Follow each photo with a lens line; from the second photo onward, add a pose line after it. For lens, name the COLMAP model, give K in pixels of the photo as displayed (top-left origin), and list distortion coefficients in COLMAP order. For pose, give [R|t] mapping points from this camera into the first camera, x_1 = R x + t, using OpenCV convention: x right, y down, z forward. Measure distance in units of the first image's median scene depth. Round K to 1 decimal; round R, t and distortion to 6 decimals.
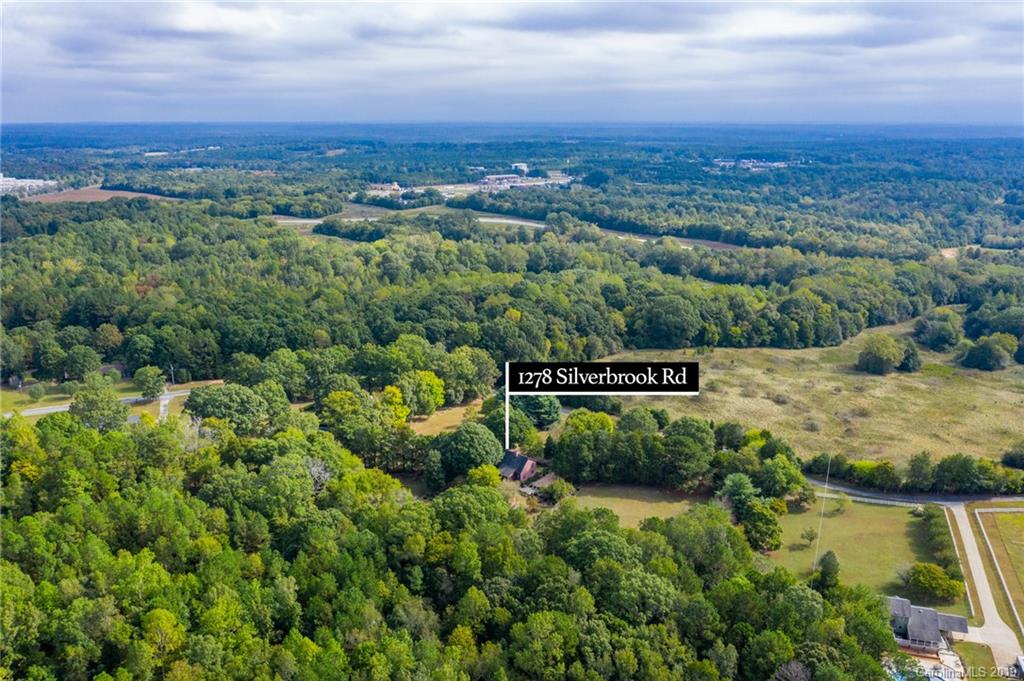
lens RADIAL K [[807.2, 0, 512.0], [0, 807.2, 340.5], [0, 0, 1]] dist [-0.006092, -0.003781]
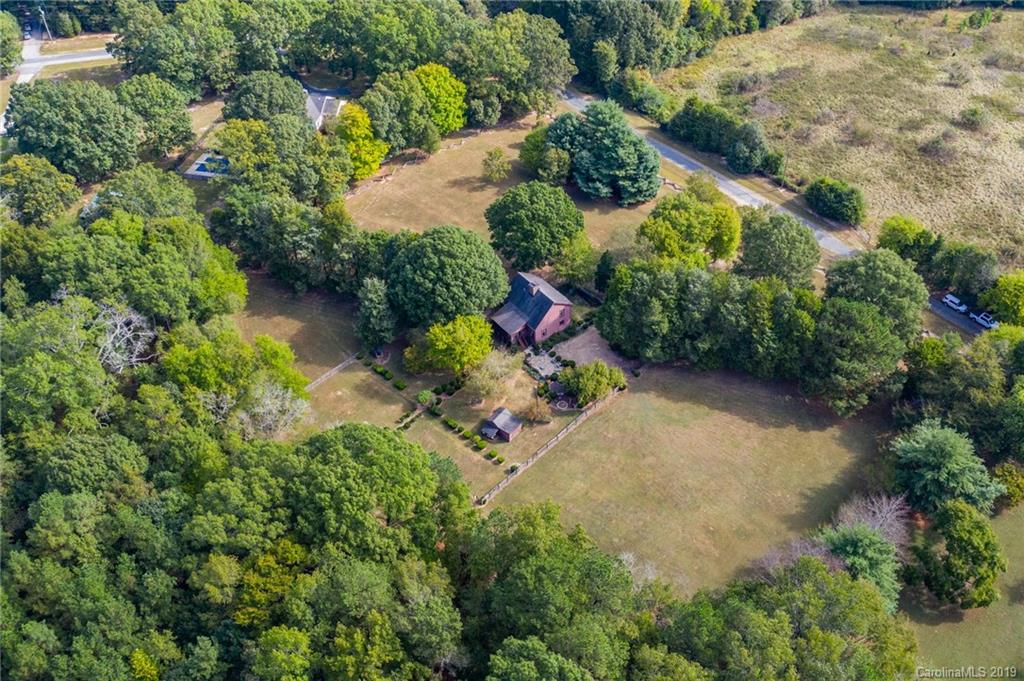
lens RADIAL K [[992.1, 0, 548.5], [0, 992.1, 340.7], [0, 0, 1]] dist [-0.013957, -0.011842]
pose [[0.982039, 0.123606, -0.142554, 0.099043], [-0.048589, 0.895726, 0.441943, -0.104591], [0.182317, -0.427079, 0.885644, 0.360251]]
